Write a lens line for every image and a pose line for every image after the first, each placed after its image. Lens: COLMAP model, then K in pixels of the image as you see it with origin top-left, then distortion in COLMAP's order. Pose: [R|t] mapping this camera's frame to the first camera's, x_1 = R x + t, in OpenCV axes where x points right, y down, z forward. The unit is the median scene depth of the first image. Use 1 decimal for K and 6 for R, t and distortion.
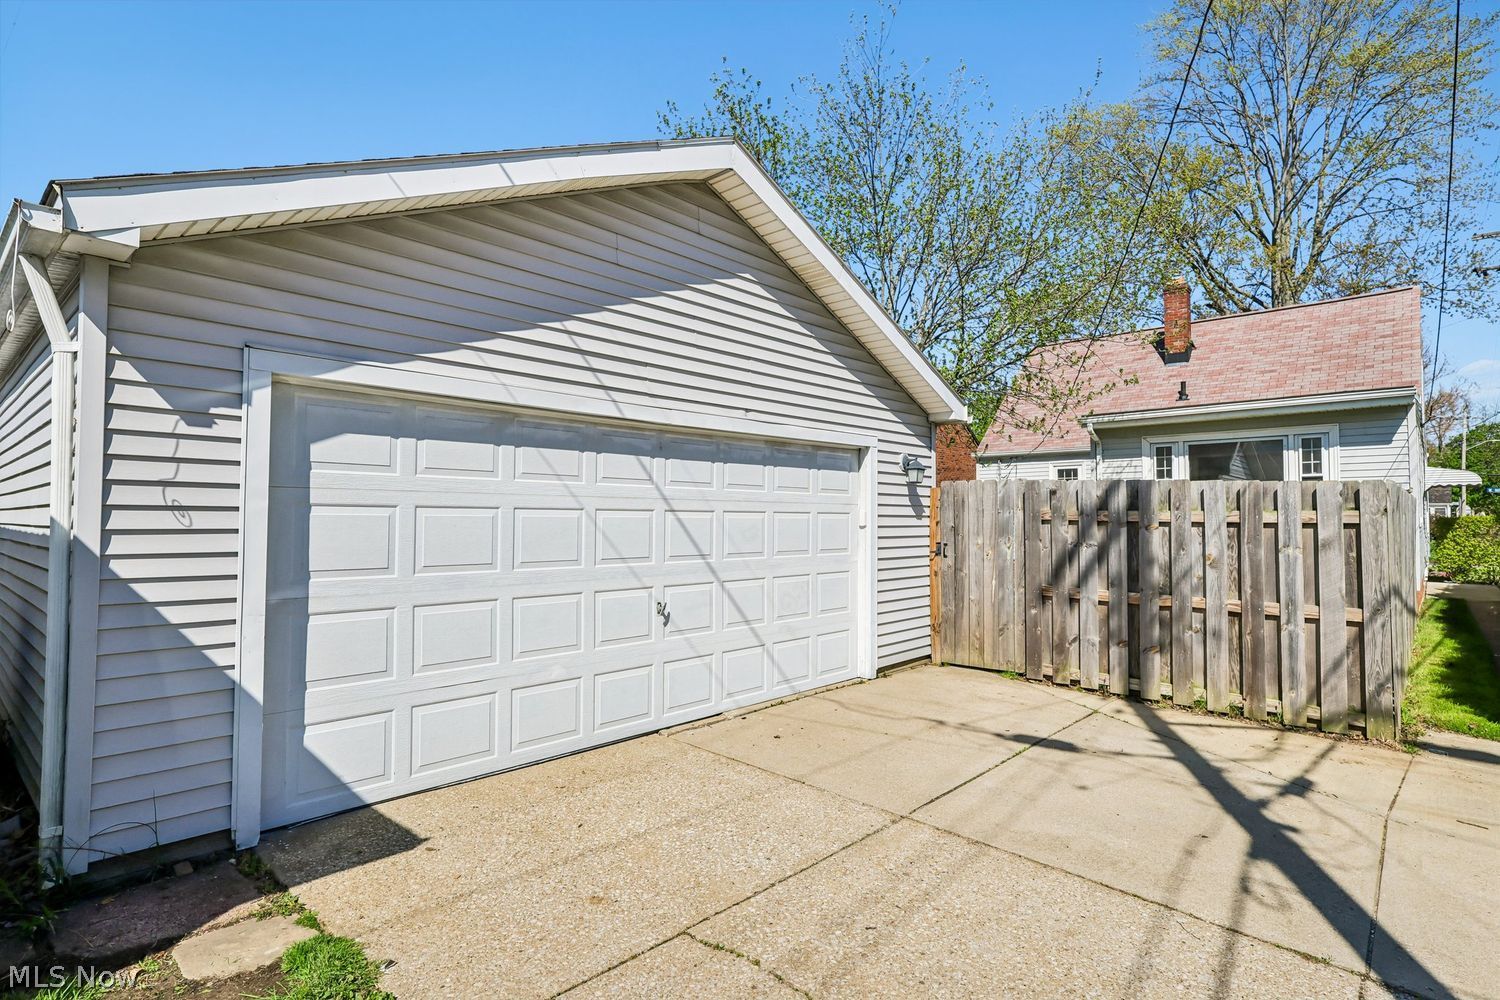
lens RADIAL K [[755.5, 0, 744.9], [0, 755.5, 498.1], [0, 0, 1]] dist [-0.014727, -0.001008]
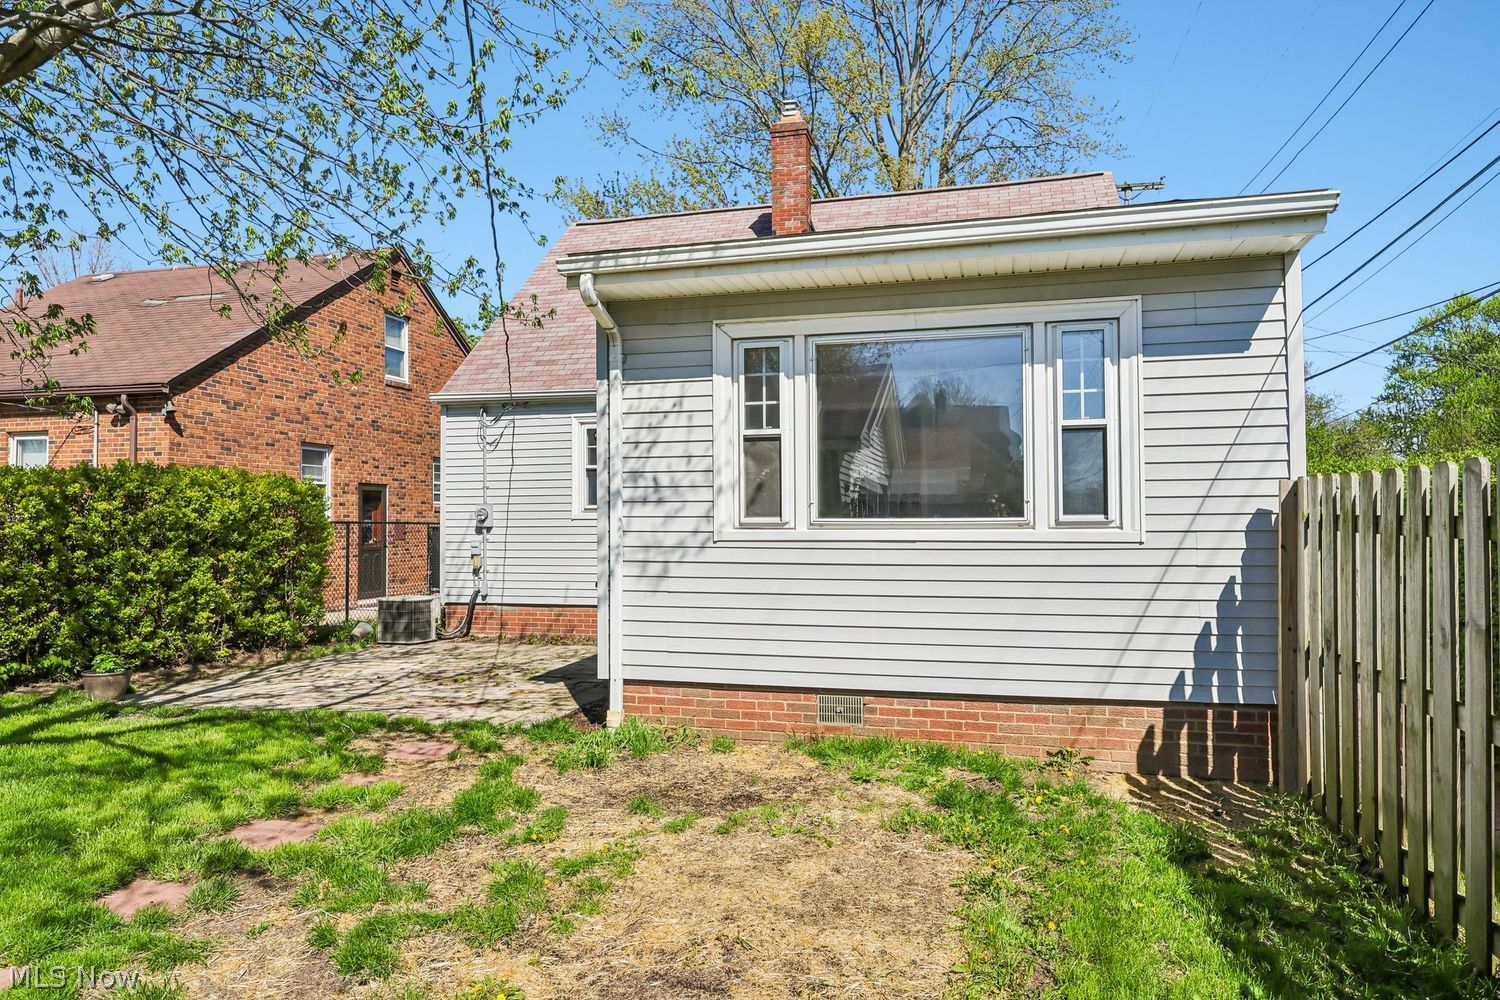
lens RADIAL K [[971.6, 0, 749.8], [0, 971.6, 502.5], [0, 0, 1]] dist [0.002482, 0.000147]
pose [[0.884672, 0.004236, 0.466194, 0.303876], [-0.009404, 0.999917, 0.008762, 0.008039], [-0.466119, -0.012135, 0.884639, 0.532592]]
